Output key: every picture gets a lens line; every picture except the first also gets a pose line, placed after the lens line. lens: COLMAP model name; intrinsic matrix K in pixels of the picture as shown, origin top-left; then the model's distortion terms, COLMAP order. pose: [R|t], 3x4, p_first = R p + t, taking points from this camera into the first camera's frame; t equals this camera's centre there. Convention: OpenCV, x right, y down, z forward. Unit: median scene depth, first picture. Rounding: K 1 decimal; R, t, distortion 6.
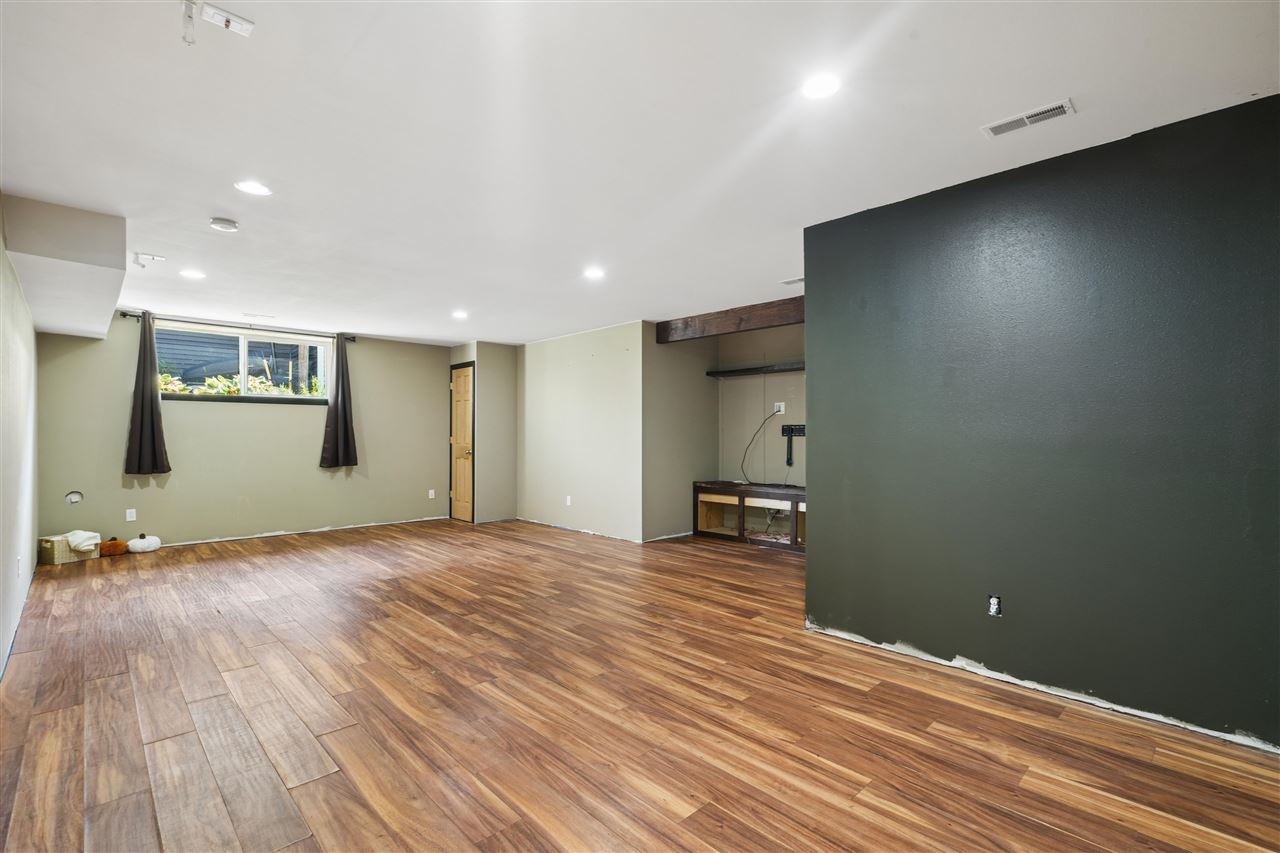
lens RADIAL K [[582.6, 0, 645.4], [0, 582.6, 436.4], [0, 0, 1]] dist [-0.004315, 0.000051]
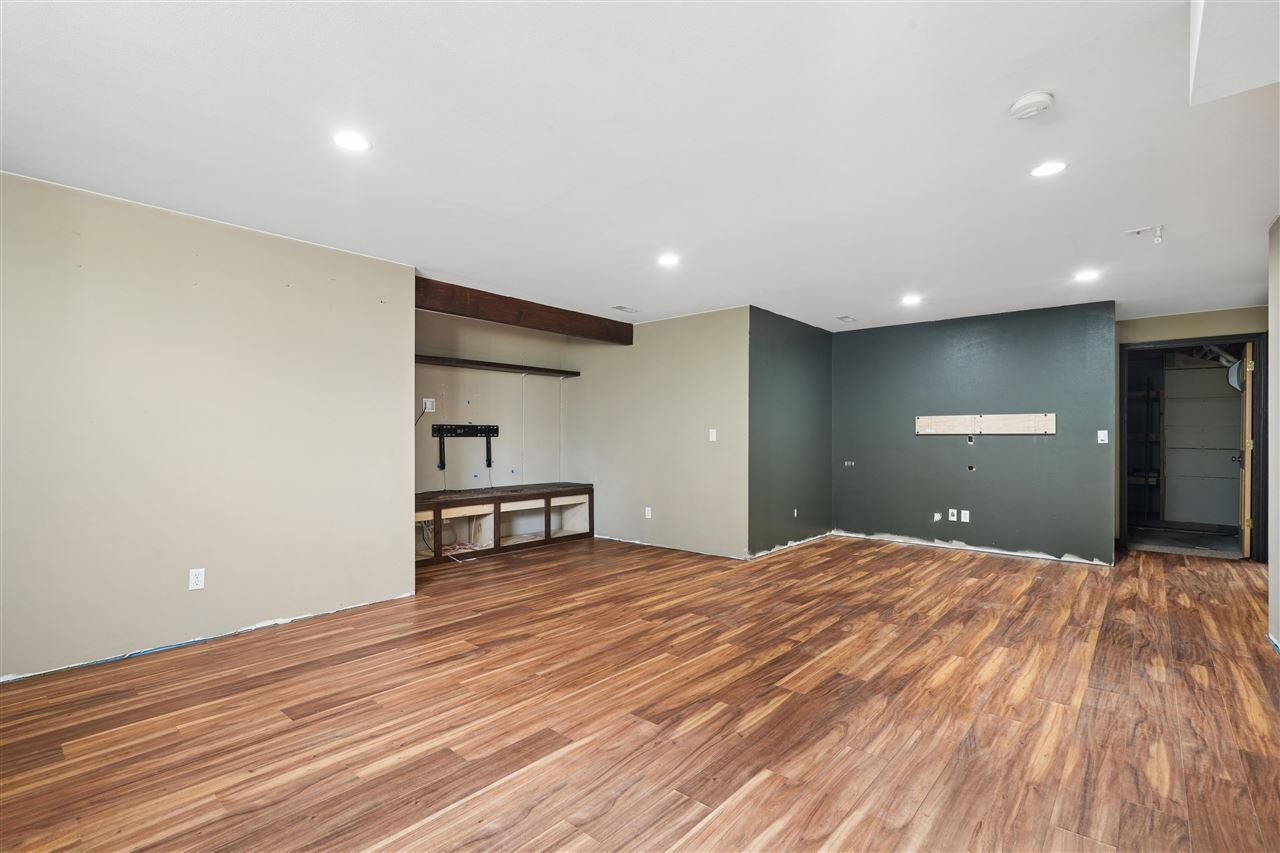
lens RADIAL K [[582.6, 0, 645.4], [0, 582.6, 436.4], [0, 0, 1]] dist [-0.004315, 0.000051]
pose [[-0.088199, -0.001665, 0.996101, -1.226172], [-0.000953, 0.999998, 0.001587, -0.005100], [-0.996102, -0.000809, -0.088201, 1.370913]]
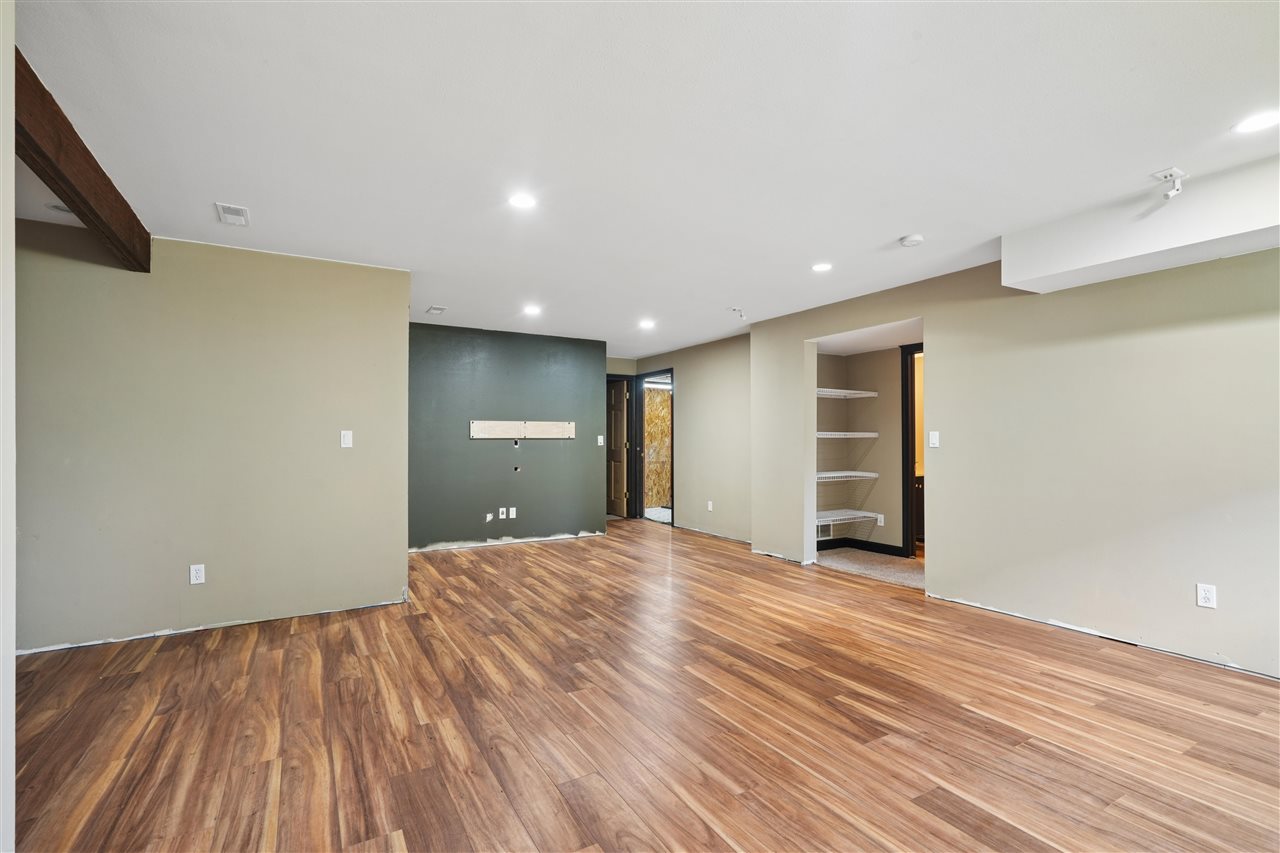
lens RADIAL K [[577.4, 0, 633.4], [0, 577.4, 439.8], [0, 0, 1]] dist [-0.004369, -0.000318]
pose [[-0.967840, 0.001173, 0.251564, -0.466426], [0.000932, 0.999999, -0.001076, -0.002971], [-0.251565, -0.000807, -0.967840, 1.980641]]
